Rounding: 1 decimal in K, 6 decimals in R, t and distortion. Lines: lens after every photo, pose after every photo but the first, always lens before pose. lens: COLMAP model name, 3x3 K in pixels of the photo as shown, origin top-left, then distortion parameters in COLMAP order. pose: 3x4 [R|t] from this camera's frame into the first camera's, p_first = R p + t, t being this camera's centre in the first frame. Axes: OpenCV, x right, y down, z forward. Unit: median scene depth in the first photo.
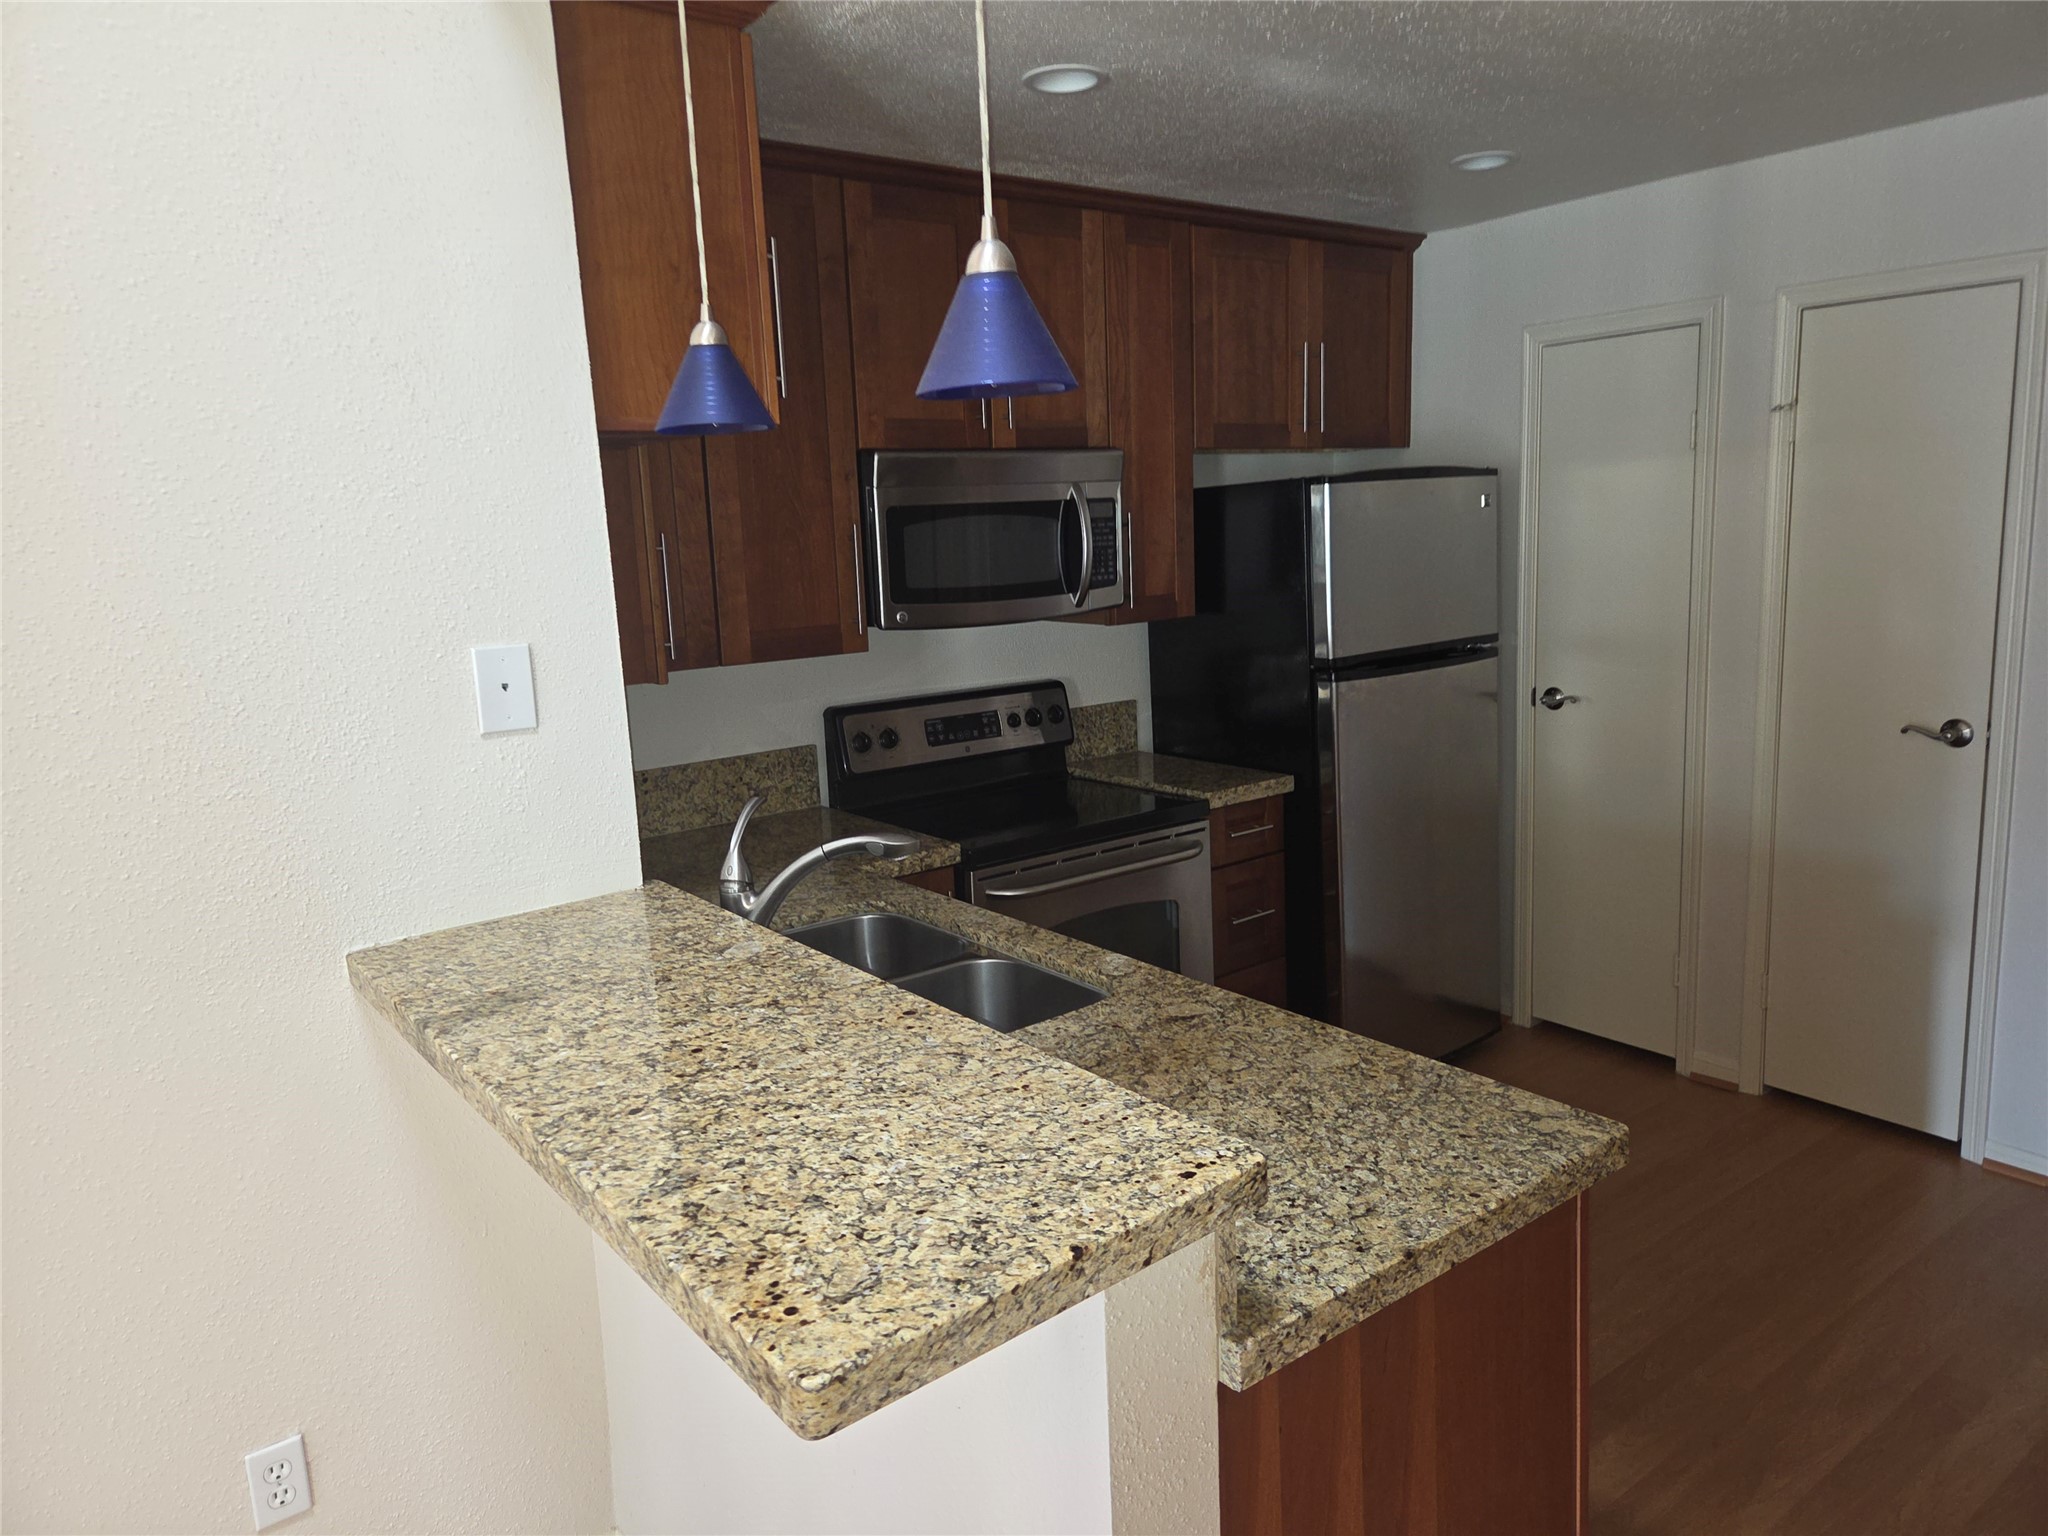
lens RADIAL K [[1364.5, 0, 1030.8], [0, 1364.5, 739.9], [0, 0, 1]] dist [0.074926, -0.071190]
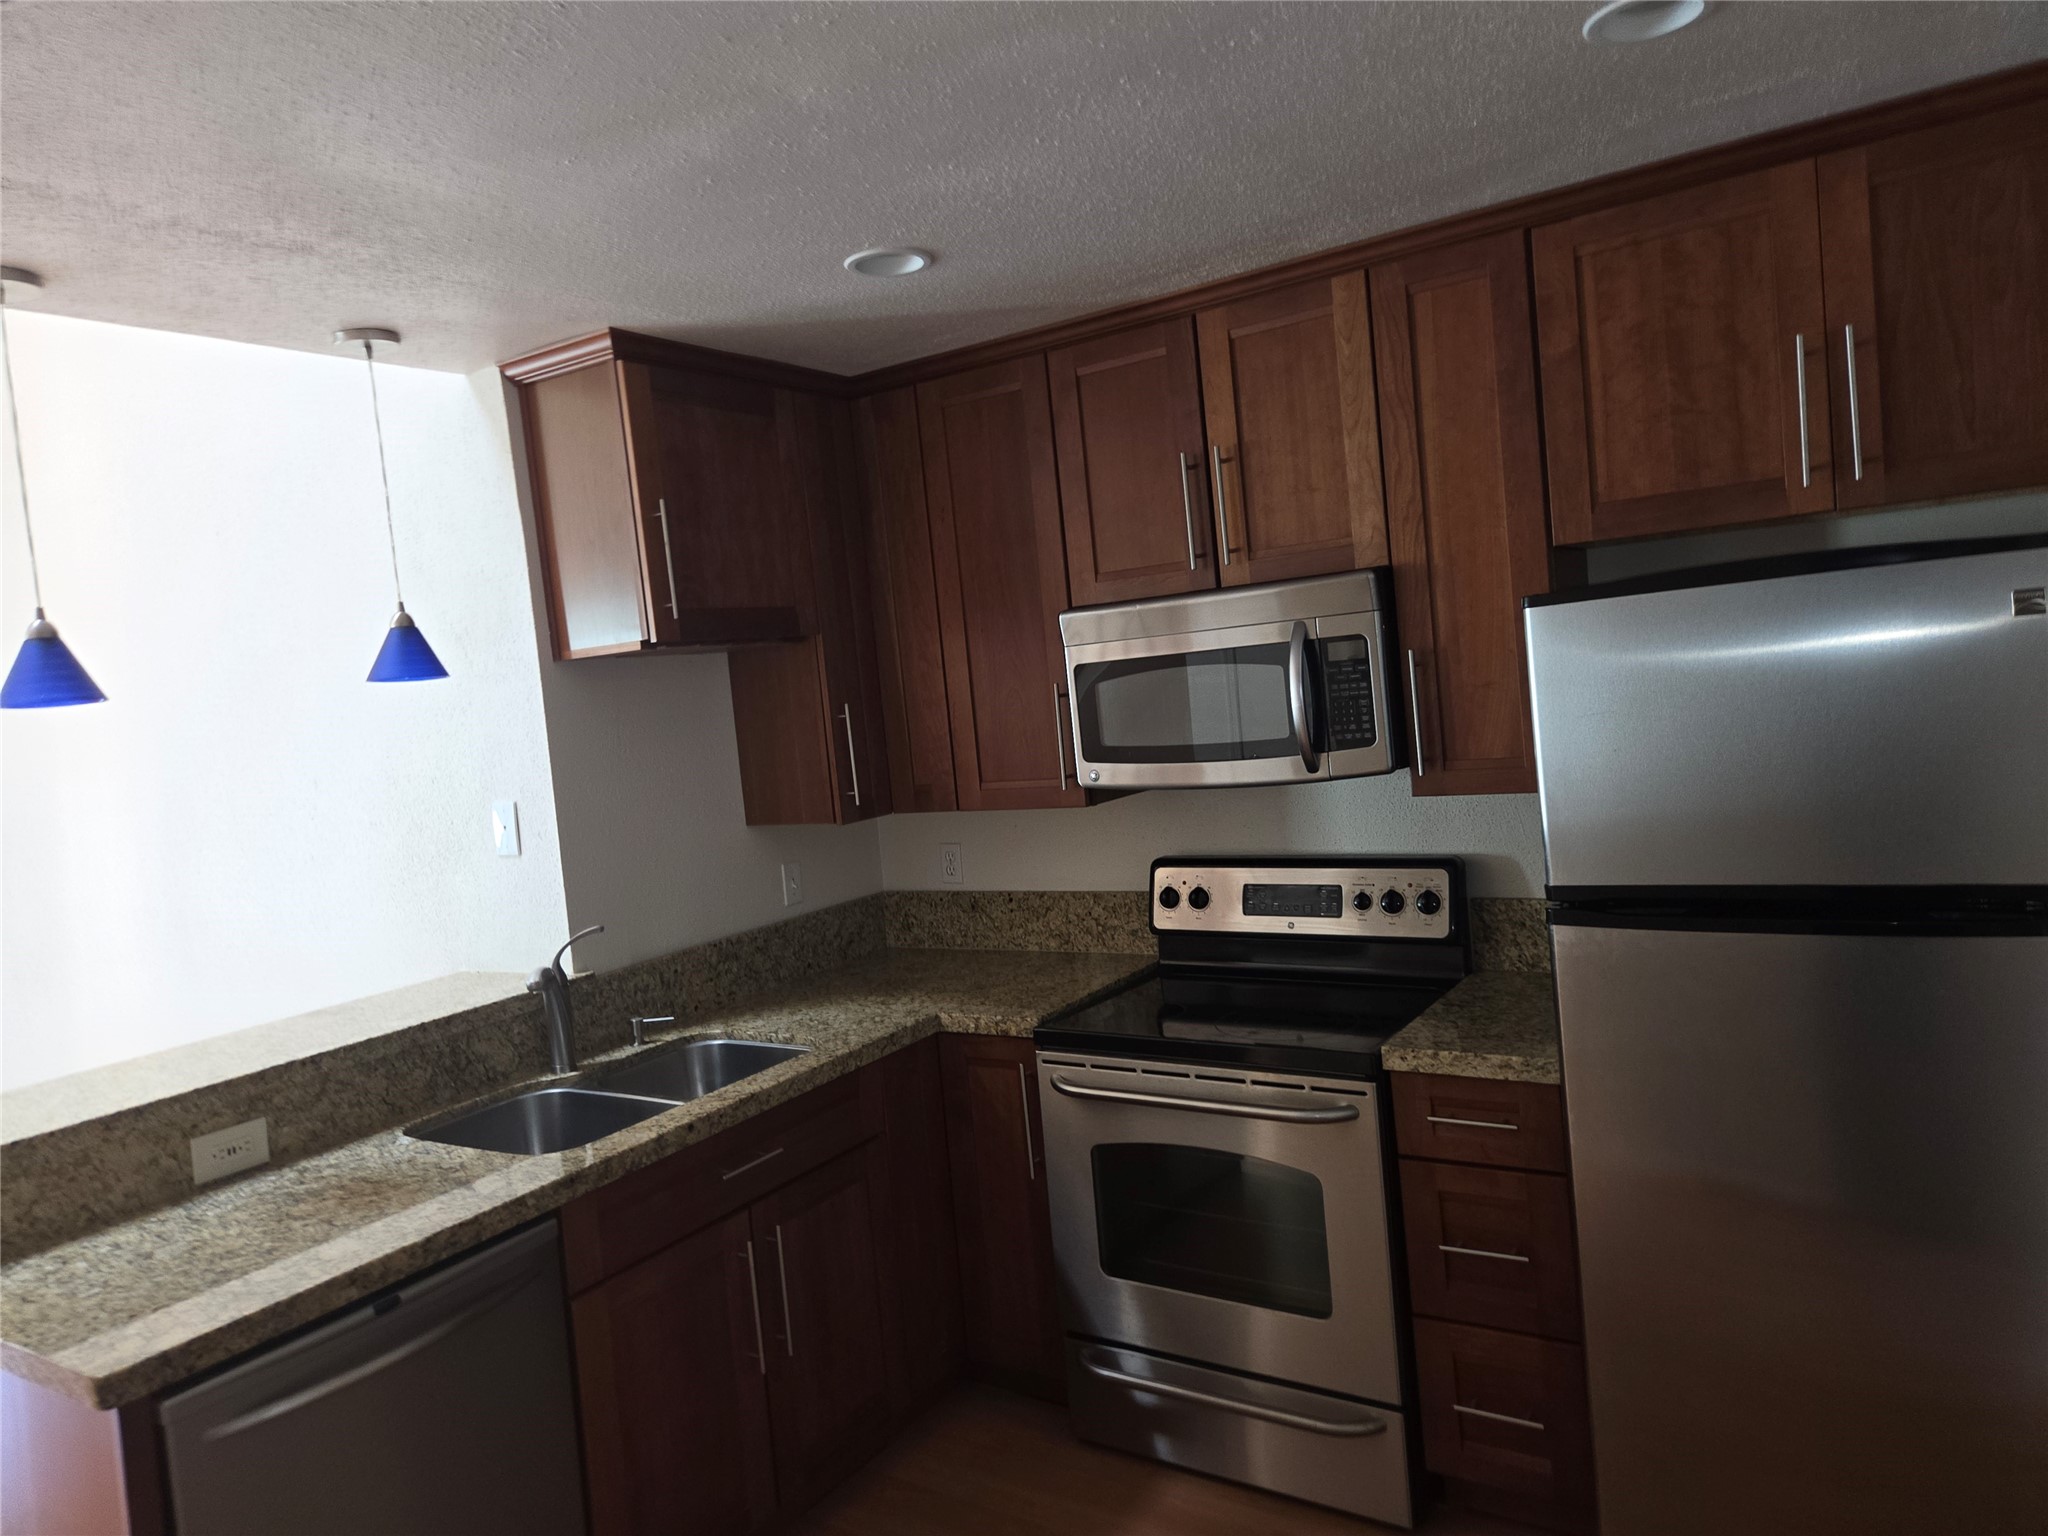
lens RADIAL K [[1366.9, 0, 1029.8], [0, 1366.9, 755.4], [0, 0, 1]] dist [0.060317, -0.049430]
pose [[0.336344, 0.061427, -0.939734, 1.527709], [-0.071078, 0.996680, 0.039709, -0.265931], [0.939053, 0.053438, 0.339594, 1.191646]]
